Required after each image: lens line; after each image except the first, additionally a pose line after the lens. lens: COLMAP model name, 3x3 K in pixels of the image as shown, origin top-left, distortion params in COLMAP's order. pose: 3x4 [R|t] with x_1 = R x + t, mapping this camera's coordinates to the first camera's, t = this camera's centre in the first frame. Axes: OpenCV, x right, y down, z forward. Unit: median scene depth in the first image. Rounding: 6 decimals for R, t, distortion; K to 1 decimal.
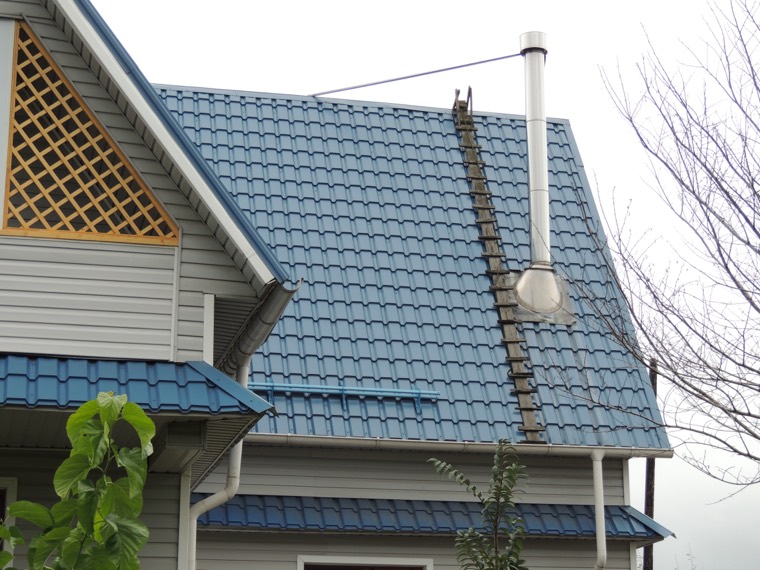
lens RADIAL K [[1668.0, 0, 381.7], [0, 1668.0, 287.1], [0, 0, 1]] dist [-0.024005, 0.000000]
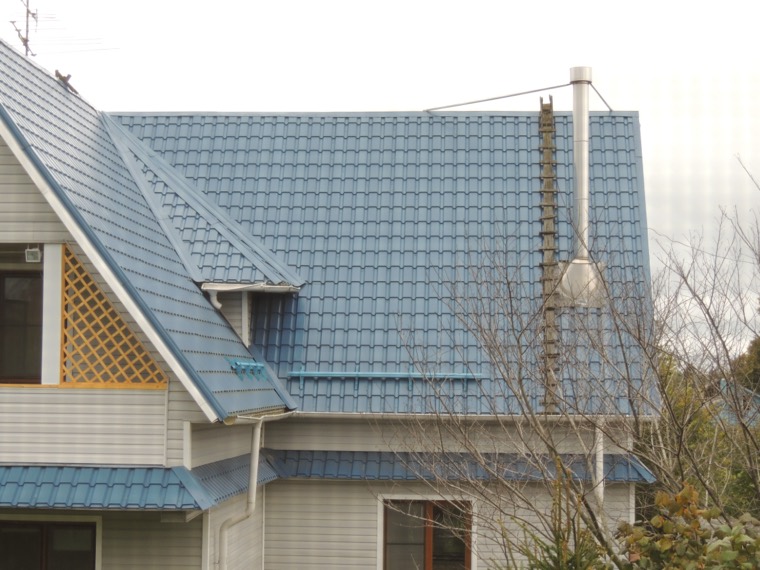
lens RADIAL K [[1533.0, 0, 378.6], [0, 1533.0, 282.9], [0, 0, 1]] dist [0.023006, 0.000000]
pose [[0.957598, -0.012467, -0.287838, 0.313968], [0.067118, 0.981228, 0.180794, -0.240403], [0.280181, -0.192447, 0.940459, -0.178342]]
